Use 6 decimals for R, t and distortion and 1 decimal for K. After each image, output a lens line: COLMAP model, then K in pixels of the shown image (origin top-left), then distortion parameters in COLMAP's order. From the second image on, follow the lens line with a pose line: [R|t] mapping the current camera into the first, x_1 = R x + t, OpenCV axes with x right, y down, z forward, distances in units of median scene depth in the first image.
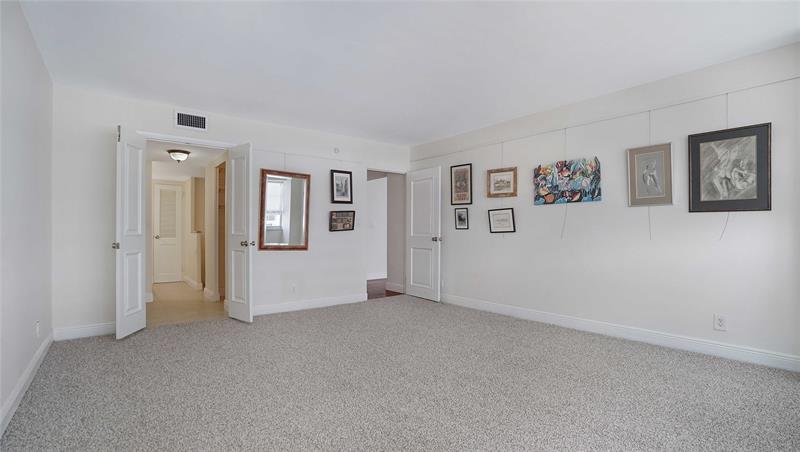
lens RADIAL K [[372.6, 0, 398.8], [0, 372.6, 228.6], [0, 0, 1]] dist [-0.060714, 0.028750]
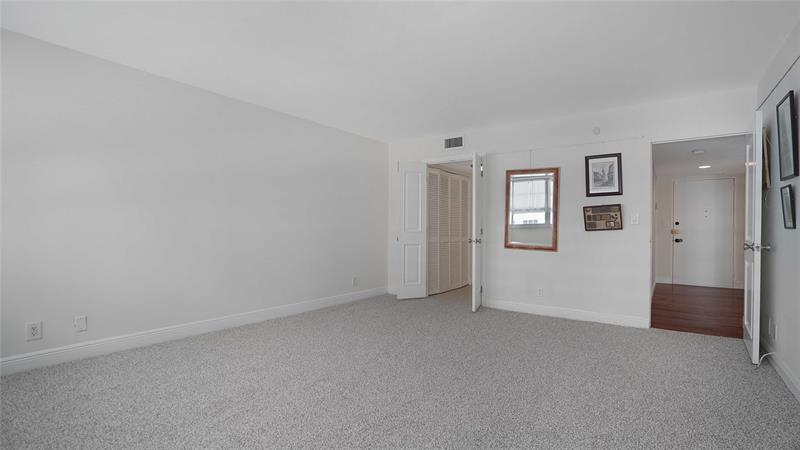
lens RADIAL K [[372.6, 0, 398.8], [0, 372.6, 227.6], [0, 0, 1]] dist [-0.060714, 0.028750]
pose [[0.277540, -0.002541, -0.960711, 0.499937], [0.000245, 0.999997, -0.002574, 0.002247], [0.960714, 0.000479, 0.277539, 0.378022]]
